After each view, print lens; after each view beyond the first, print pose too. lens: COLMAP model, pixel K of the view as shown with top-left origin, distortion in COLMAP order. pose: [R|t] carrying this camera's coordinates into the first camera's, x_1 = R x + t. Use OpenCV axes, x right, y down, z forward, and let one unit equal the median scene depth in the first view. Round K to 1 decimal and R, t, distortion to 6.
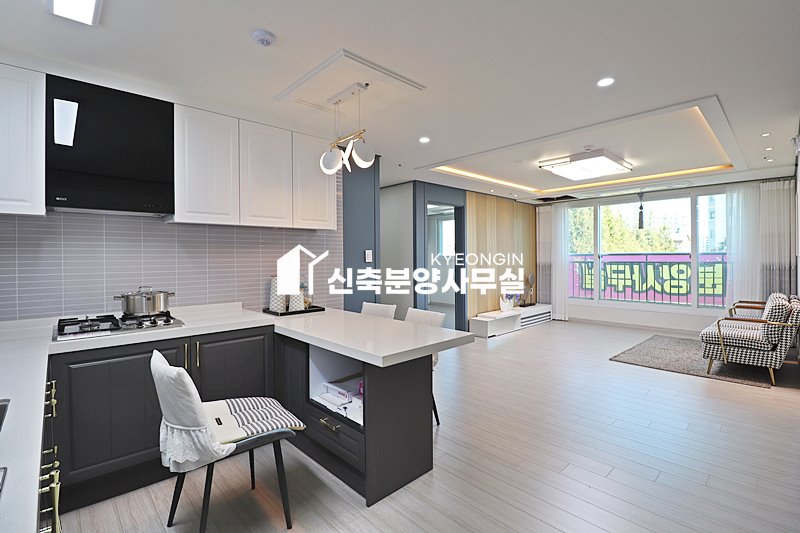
lens RADIAL K [[373.6, 0, 404.6], [0, 373.6, 262.7], [0, 0, 1]] dist [-0.002780, -0.007448]
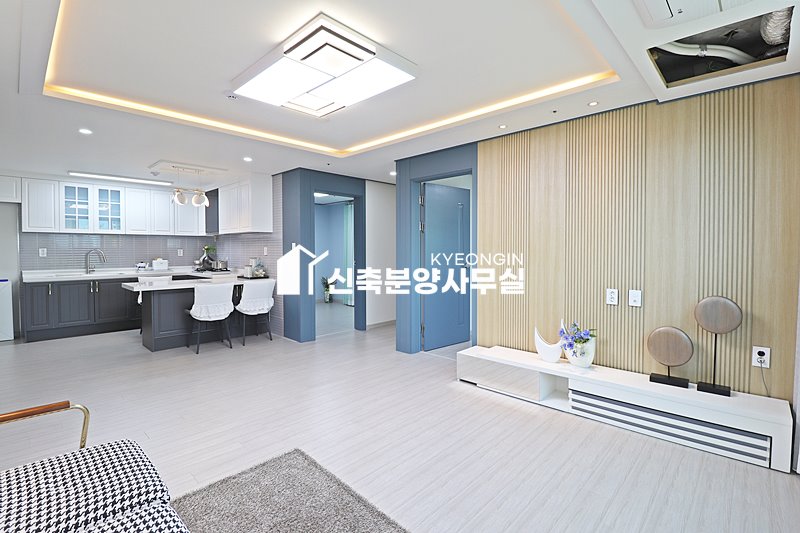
lens RADIAL K [[373.6, 0, 392.7], [0, 373.6, 259.8], [0, 0, 1]] dist [-0.002780, -0.007448]
pose [[0.040831, 0.038914, -0.998408, 0.771915], [-0.012987, 0.999178, 0.038413, -0.017329], [0.999082, 0.011398, 0.041303, 0.809425]]
